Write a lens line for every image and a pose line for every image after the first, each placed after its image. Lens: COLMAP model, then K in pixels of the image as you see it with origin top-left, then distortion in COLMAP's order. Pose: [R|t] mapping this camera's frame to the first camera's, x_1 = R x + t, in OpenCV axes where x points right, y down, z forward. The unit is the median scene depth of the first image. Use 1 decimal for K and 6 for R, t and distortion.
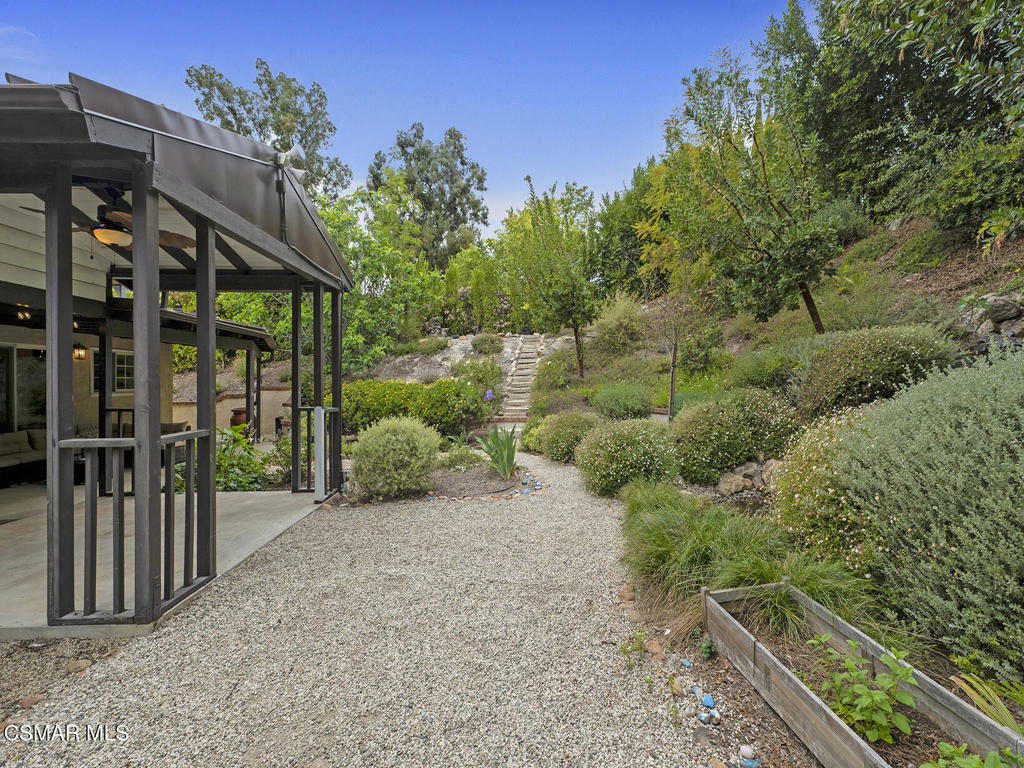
lens RADIAL K [[422.0, 0, 510.3], [0, 422.0, 378.8], [0, 0, 1]] dist [0.001275, 0.000152]
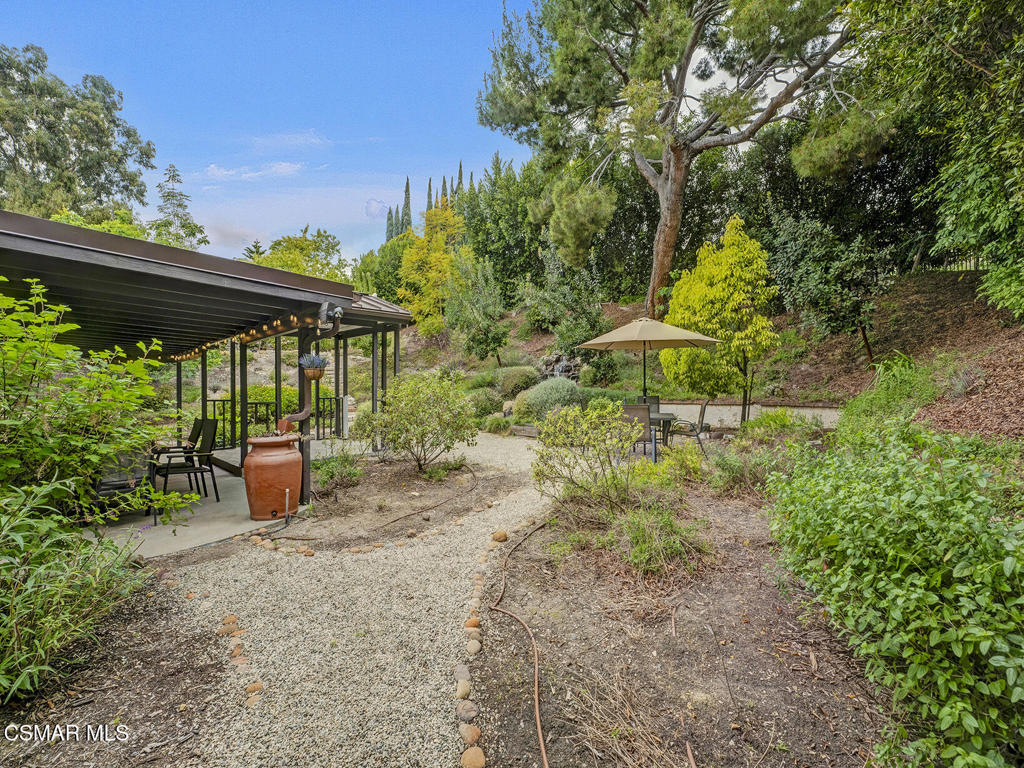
lens RADIAL K [[422.0, 0, 510.3], [0, 422.0, 378.8], [0, 0, 1]] dist [0.001275, 0.000152]
pose [[0.708476, 0.013852, 0.705599, -0.320924], [0.002258, 0.999758, -0.021894, 0.006799], [-0.705731, 0.017104, 0.708273, -0.263700]]
